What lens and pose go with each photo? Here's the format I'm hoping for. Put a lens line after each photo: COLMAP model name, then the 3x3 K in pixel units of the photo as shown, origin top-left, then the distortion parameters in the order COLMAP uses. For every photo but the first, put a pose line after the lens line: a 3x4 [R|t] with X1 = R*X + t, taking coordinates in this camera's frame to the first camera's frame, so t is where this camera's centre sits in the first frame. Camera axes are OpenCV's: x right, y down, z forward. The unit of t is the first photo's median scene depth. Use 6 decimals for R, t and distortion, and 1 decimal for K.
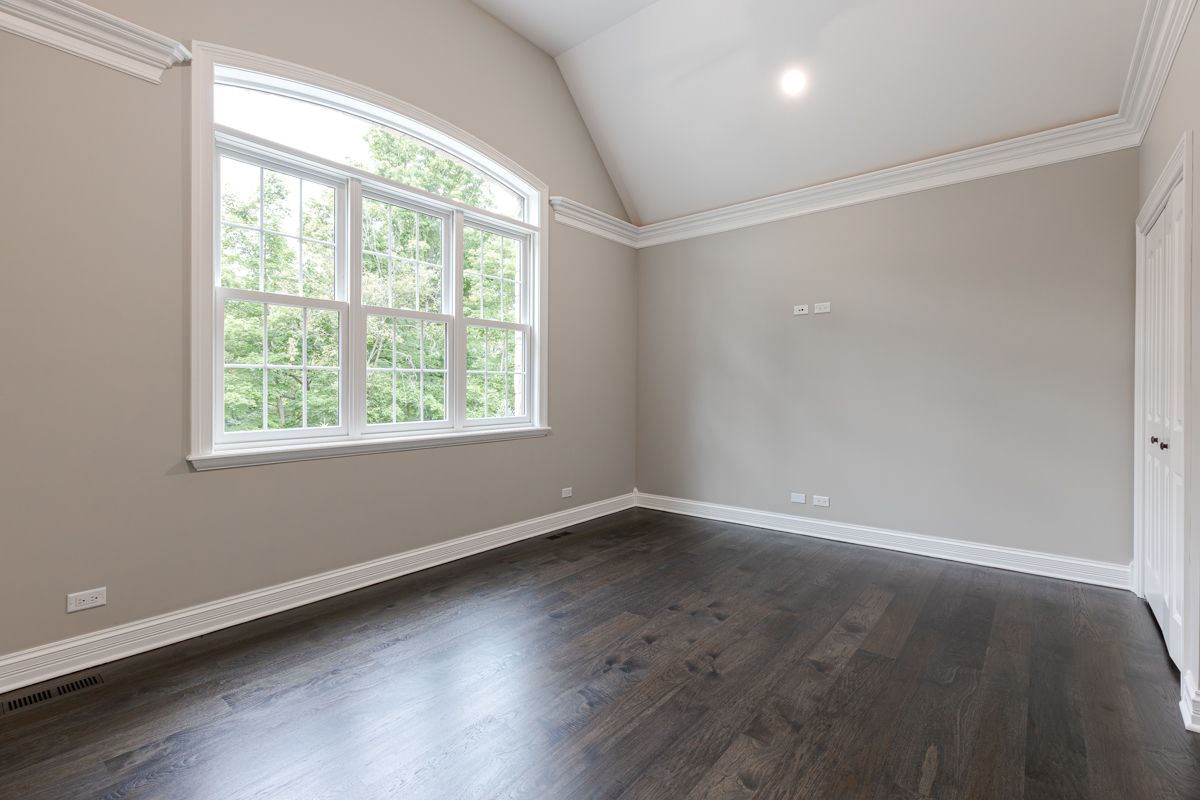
lens RADIAL K [[563.0, 0, 601.4], [0, 563.0, 386.7], [0, 0, 1]] dist [0.002795, 0.000131]
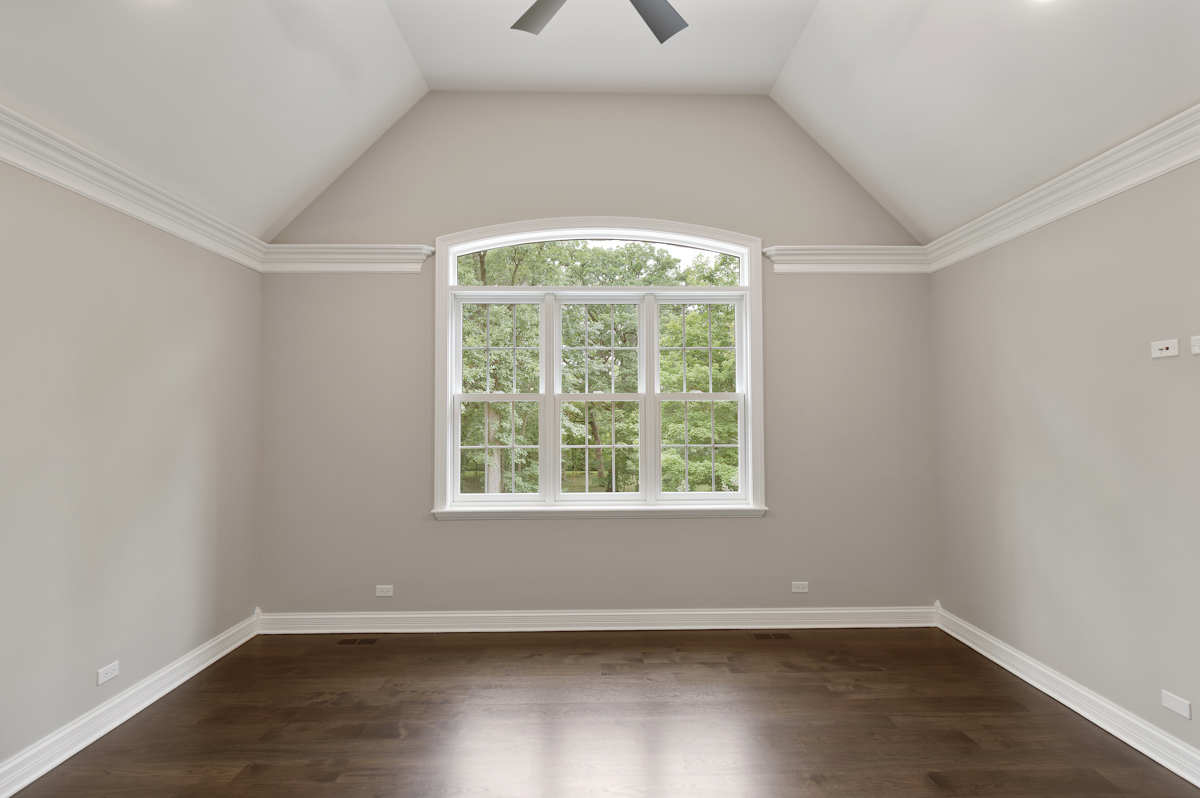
lens RADIAL K [[563.0, 0, 601.4], [0, 563.0, 385.7], [0, 0, 1]] dist [0.002795, 0.000131]
pose [[0.618639, -0.039759, -0.784669, 0.474282], [0.010076, 0.999038, -0.042678, -0.089194], [0.785611, 0.018496, 0.618444, 0.261107]]
